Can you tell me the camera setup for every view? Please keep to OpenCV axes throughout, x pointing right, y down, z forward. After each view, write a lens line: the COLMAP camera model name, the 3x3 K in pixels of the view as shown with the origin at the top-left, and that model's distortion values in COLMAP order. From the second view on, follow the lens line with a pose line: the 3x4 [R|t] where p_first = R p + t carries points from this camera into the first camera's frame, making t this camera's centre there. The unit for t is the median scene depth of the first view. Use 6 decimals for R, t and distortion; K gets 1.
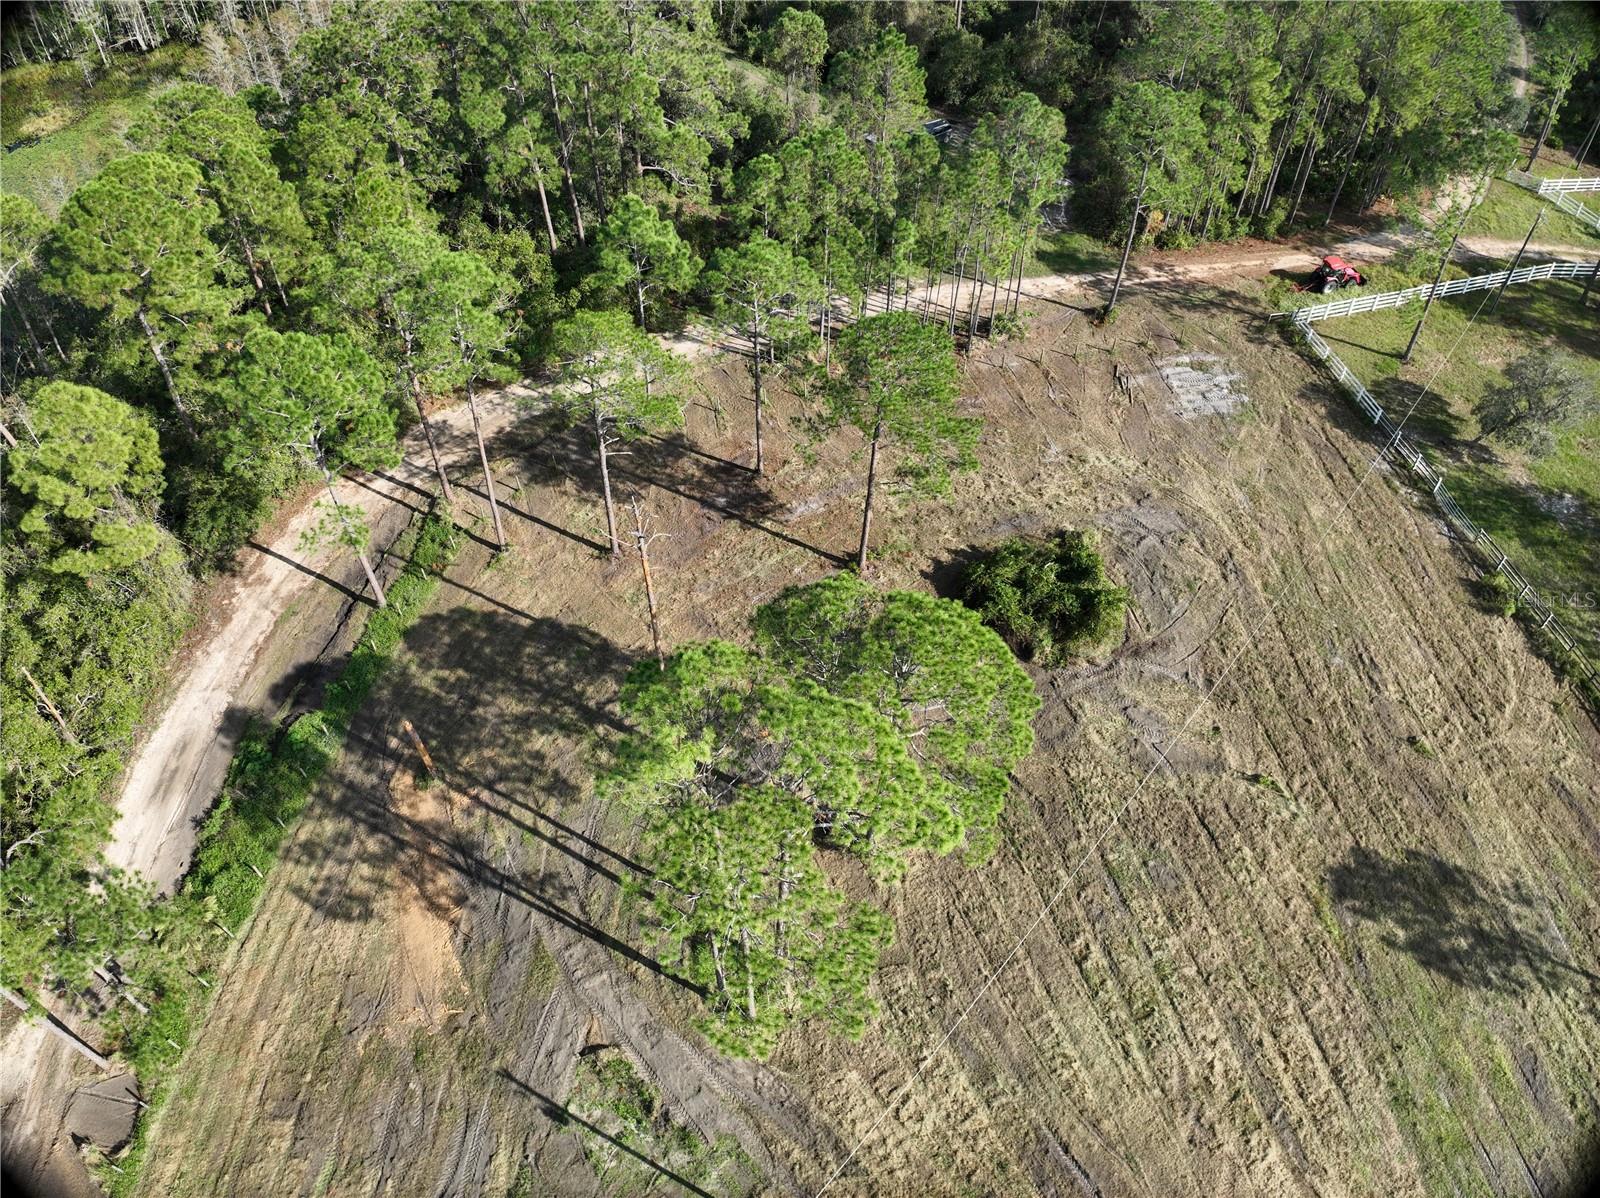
lens RADIAL K [[1126.1, 0, 802.4], [0, 1126.1, 596.2], [0, 0, 1]] dist [-0.103664, -0.015431]
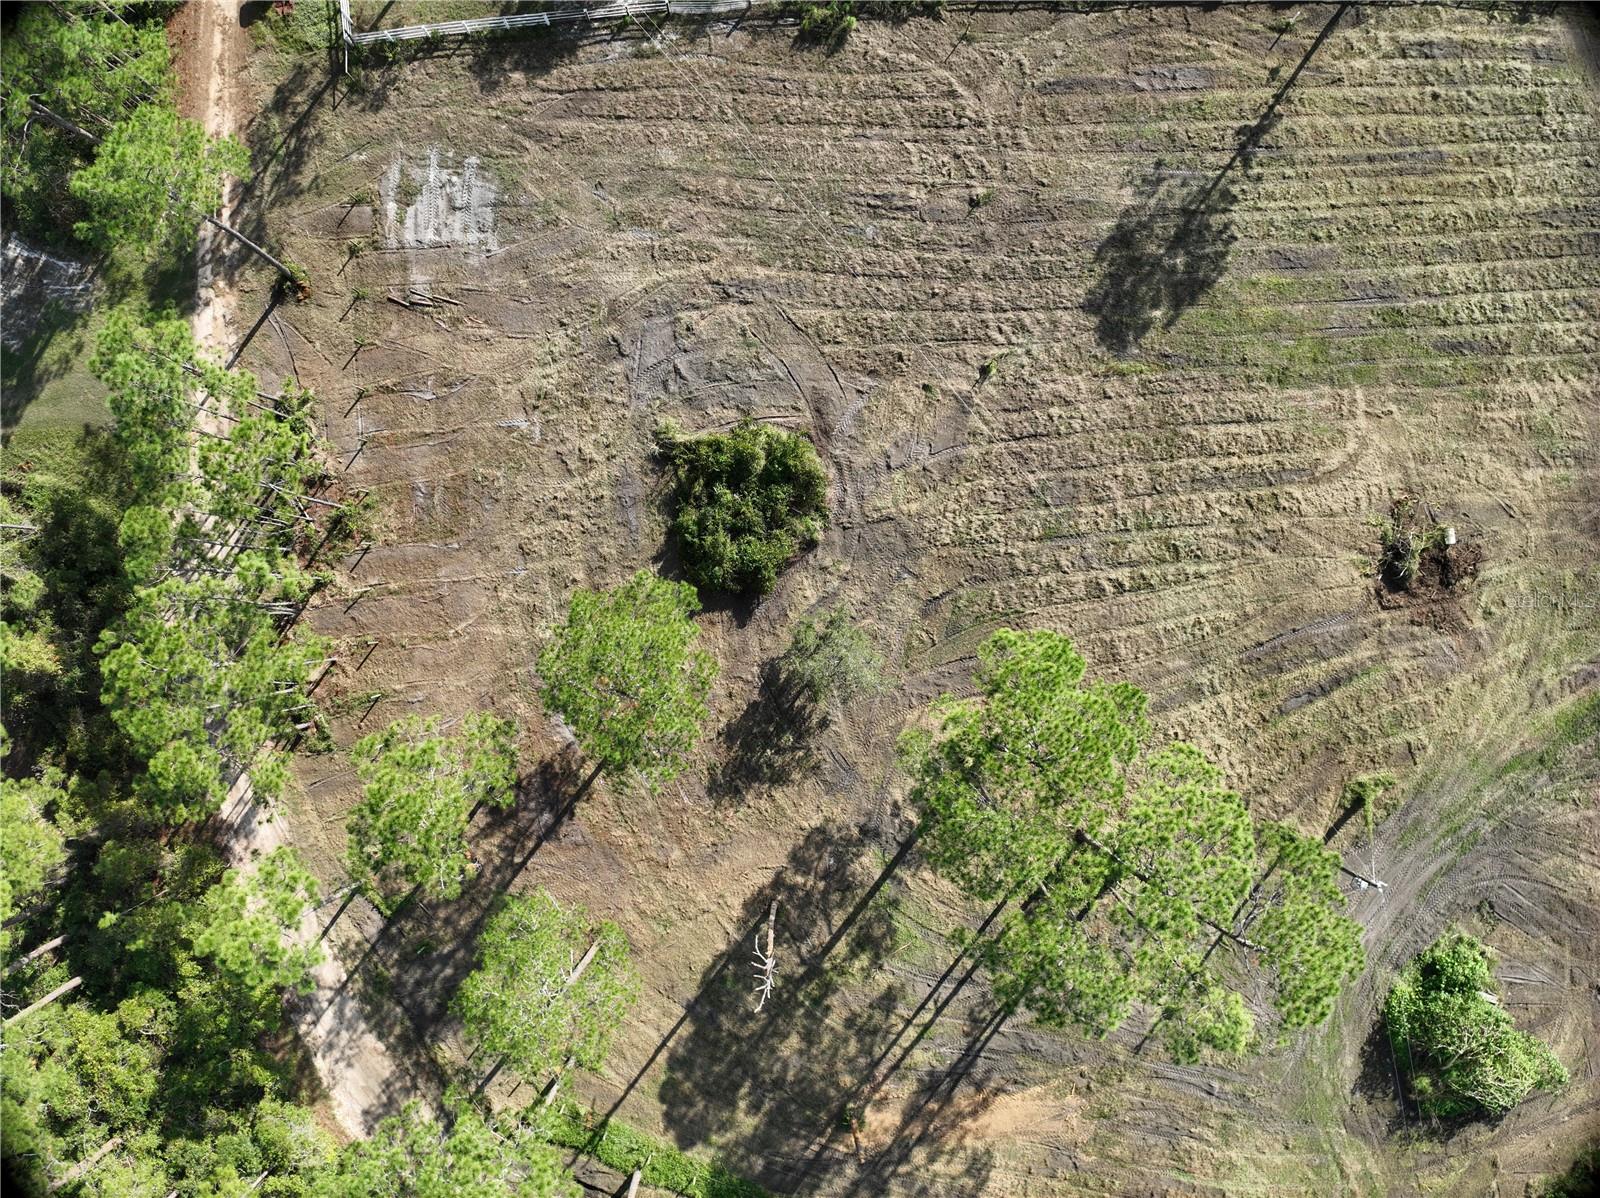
lens RADIAL K [[1126.1, 0, 802.4], [0, 1126.1, 596.2], [0, 0, 1]] dist [-0.103664, -0.015431]
pose [[0.163510, -0.986541, 0.001132, 0.178196], [0.750200, 0.125083, 0.649273, -0.694475], [-0.640676, -0.105313, 0.760555, 0.283198]]
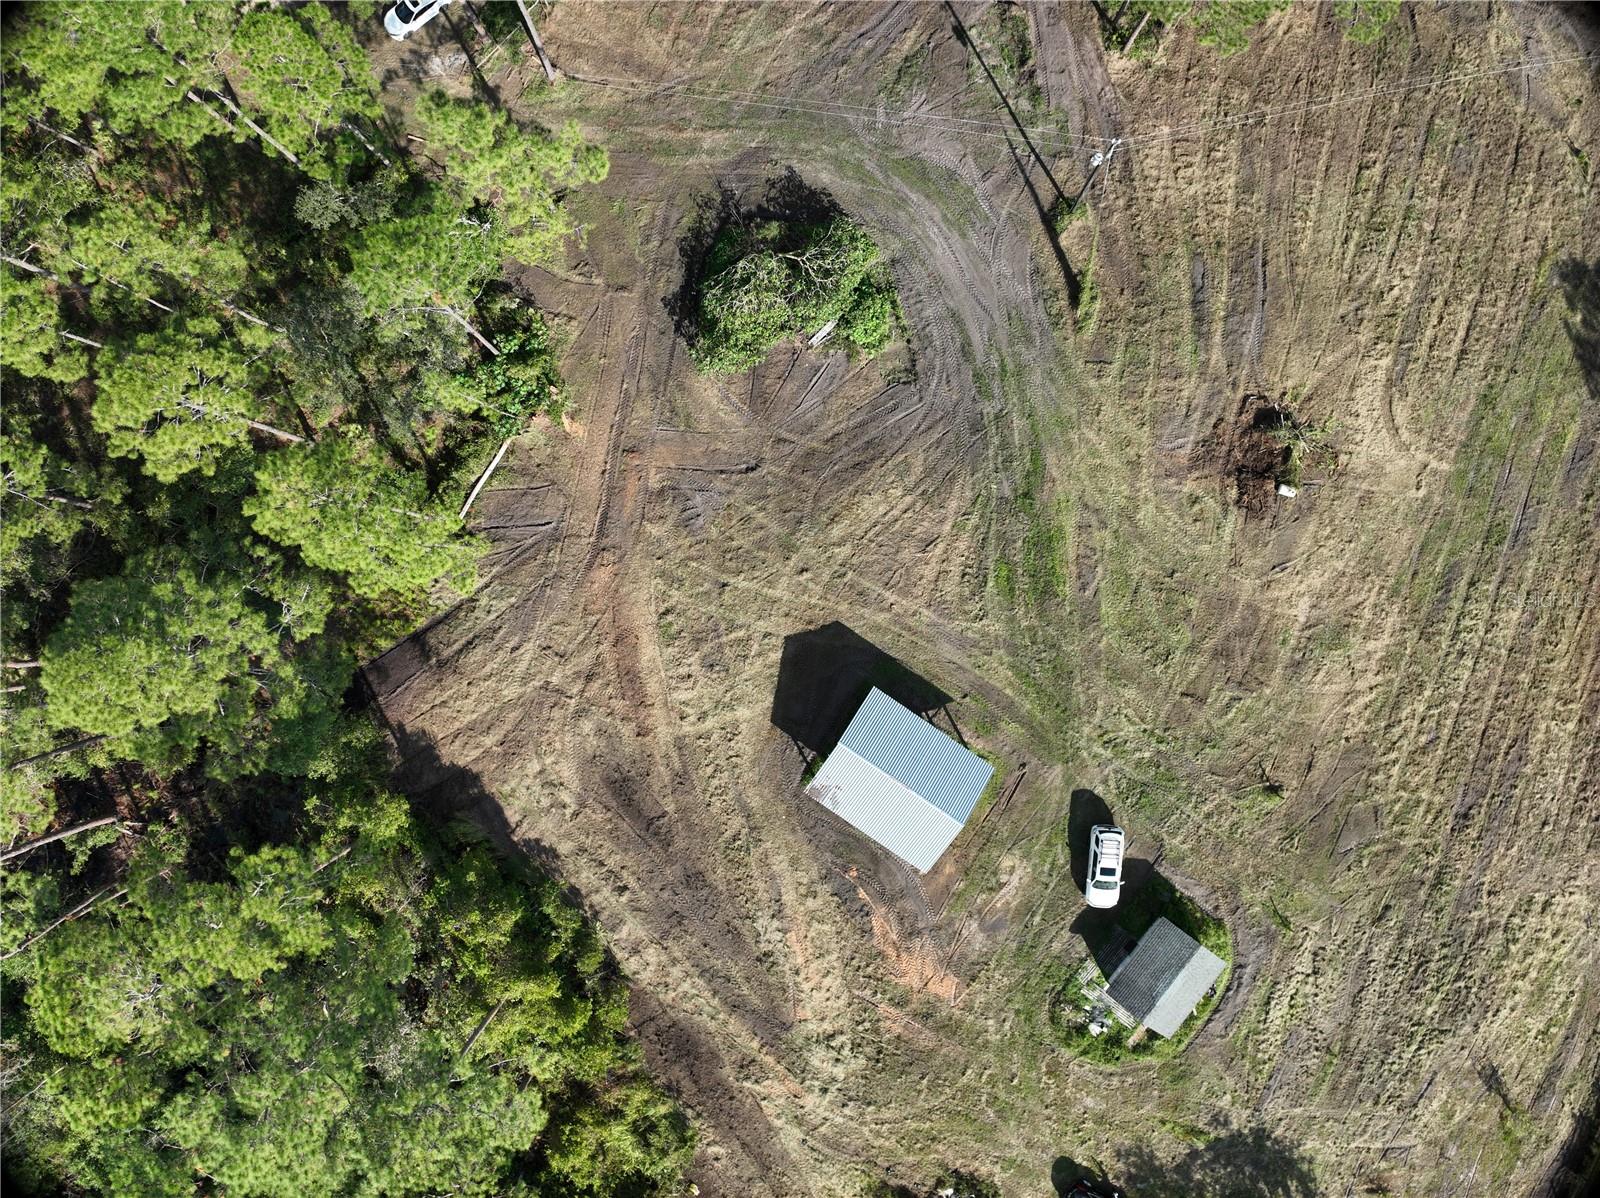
lens RADIAL K [[1126.1, 0, 802.4], [0, 1126.1, 596.2], [0, 0, 1]] dist [-0.103664, -0.015431]
pose [[0.827143, 0.561978, 0.004038, -0.003509], [-0.430596, 0.629118, 0.647146, 0.119457], [0.361141, -0.537021, 0.762356, -0.389121]]
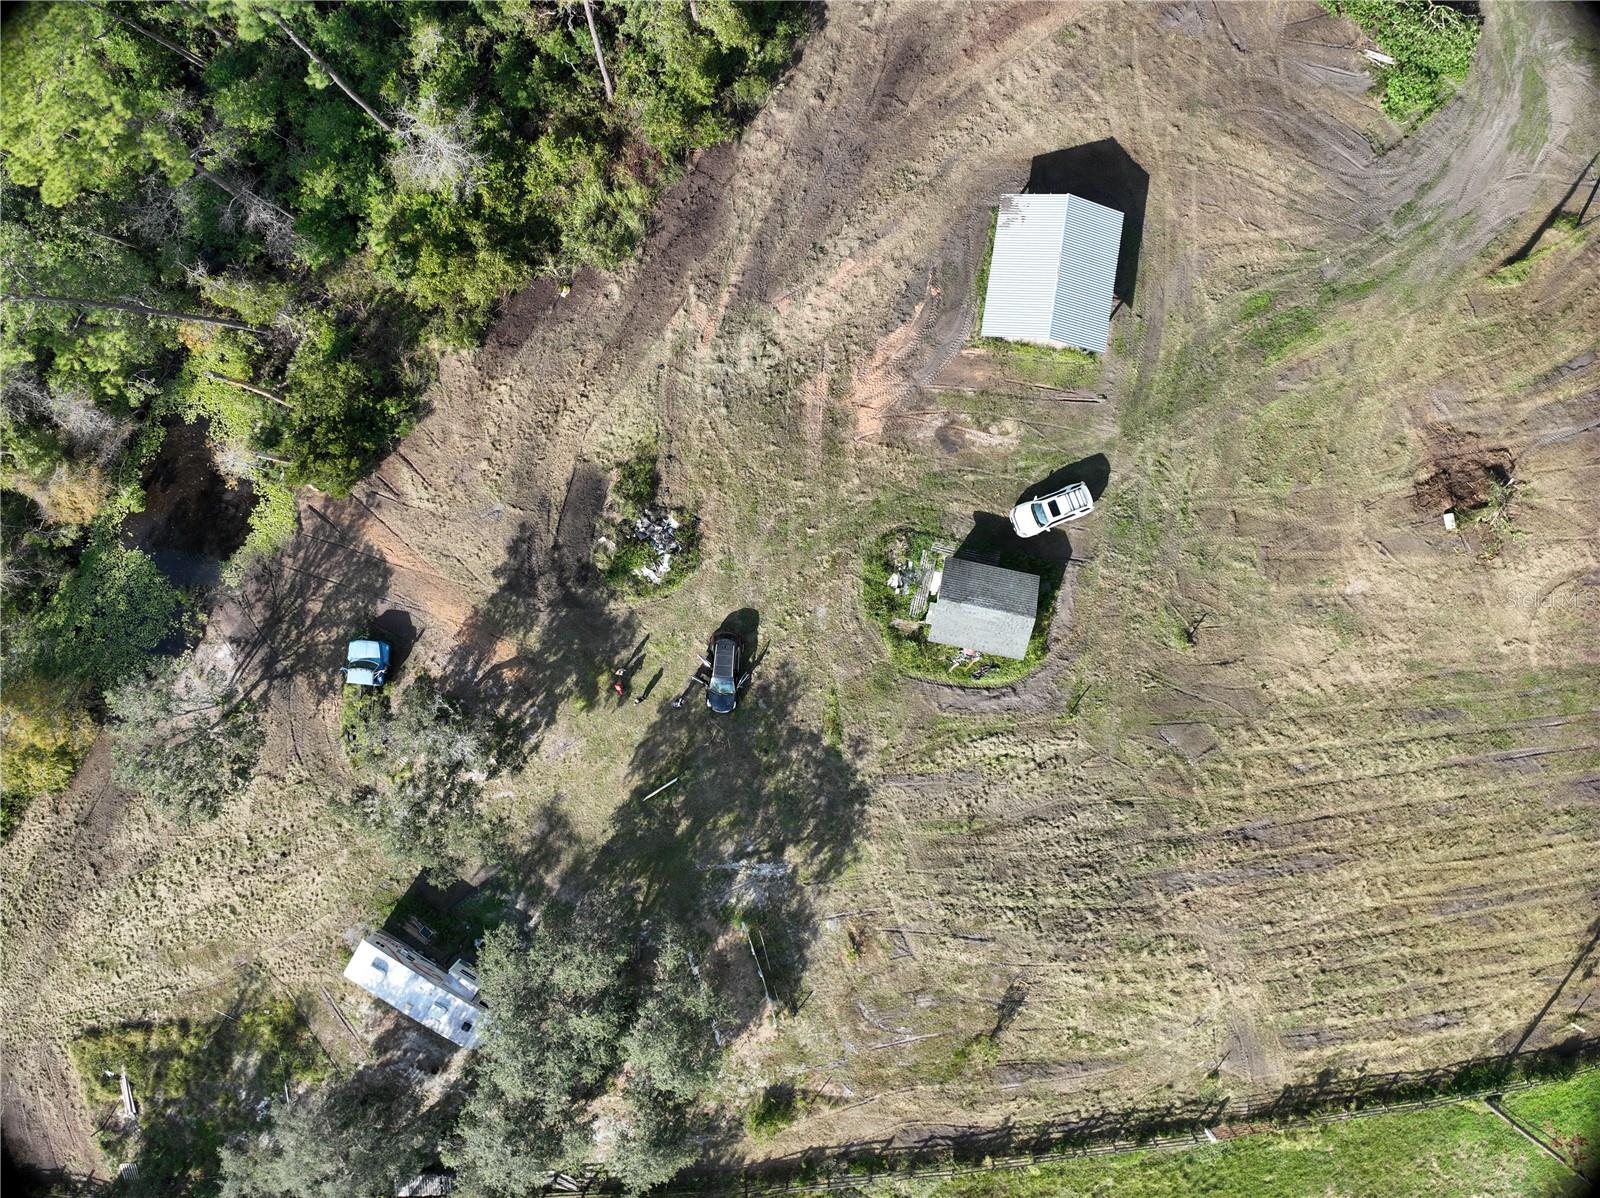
lens RADIAL K [[1119.4, 0, 802.0], [0, 1119.4, 594.9], [0, 0, 1]] dist [-0.100961, -0.016632]
pose [[-0.154038, 0.988026, 0.008759, 0.531884], [-0.751800, -0.122952, 0.647827, 0.343527], [0.641147, 0.093205, 0.761737, -0.581417]]
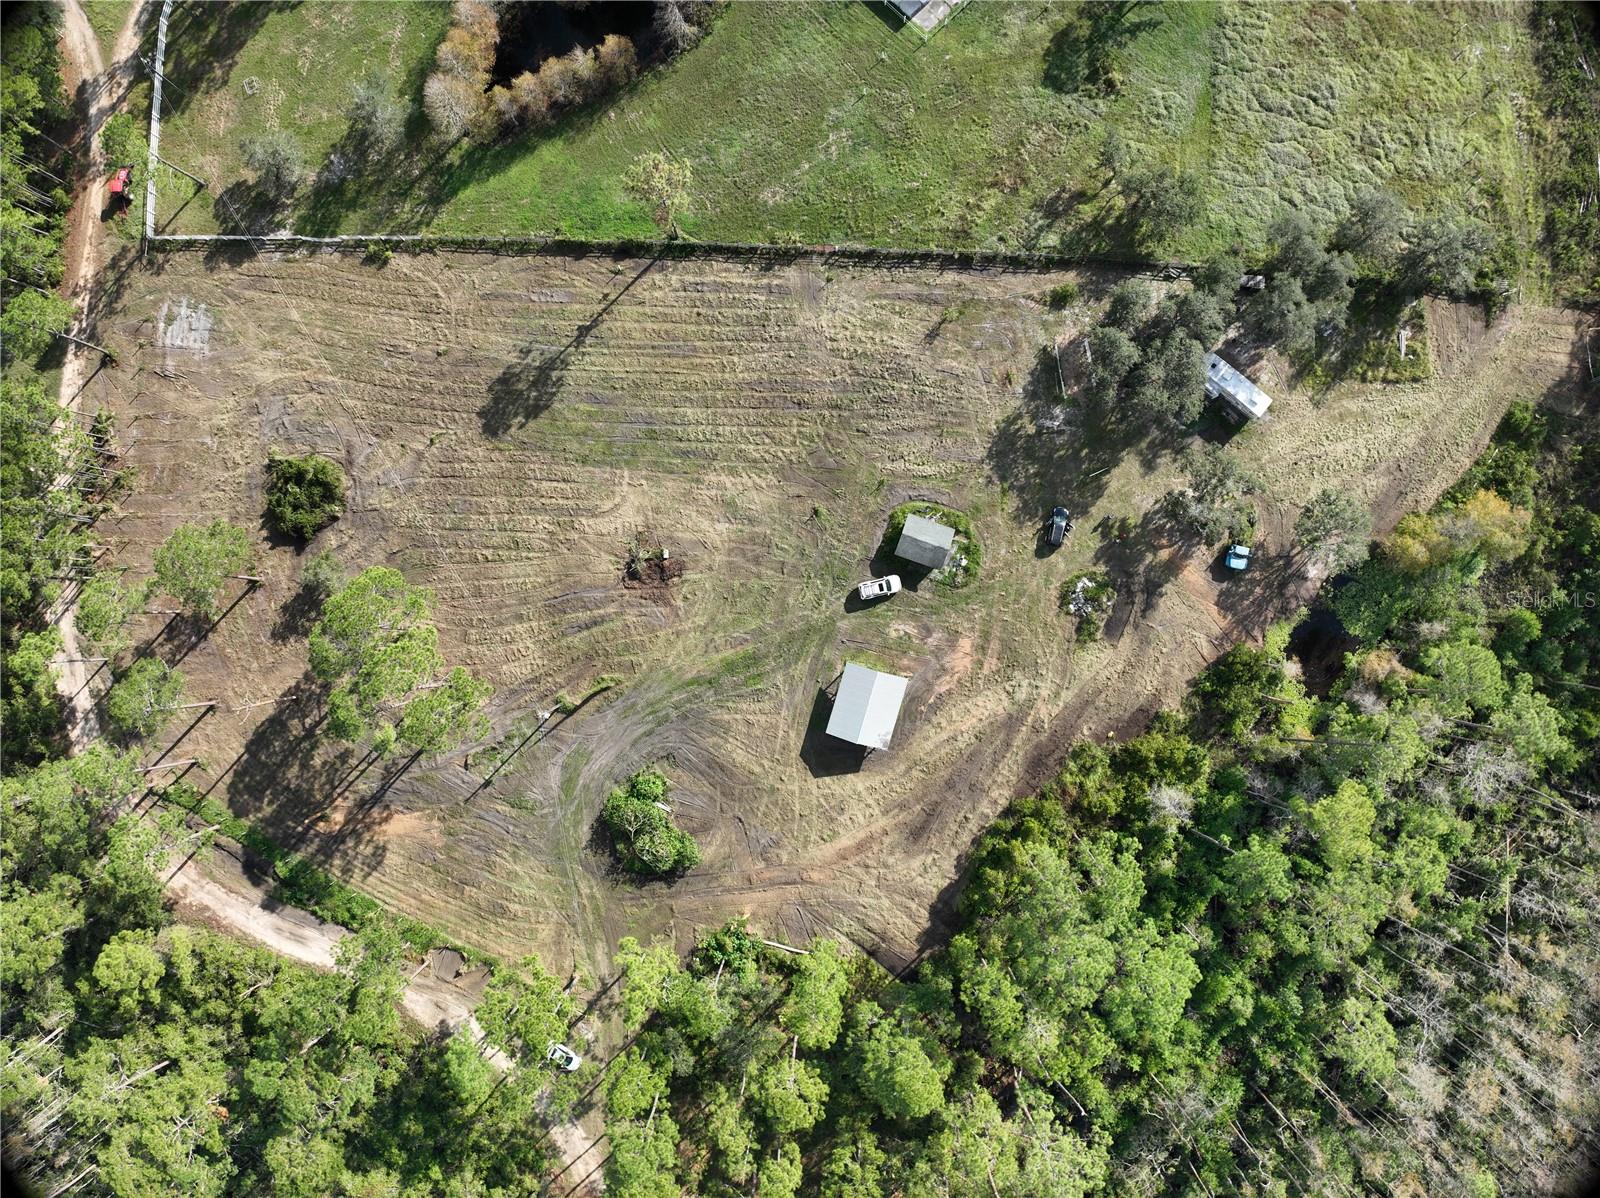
lens RADIAL K [[1119.4, 0, 802.0], [0, 1119.4, 594.9], [0, 0, 1]] dist [-0.100961, -0.016632]
pose [[0.285766, -0.958286, -0.005012, 0.367797], [0.739112, 0.217072, 0.637647, -0.634886], [-0.609960, -0.185922, 0.770313, -1.183091]]
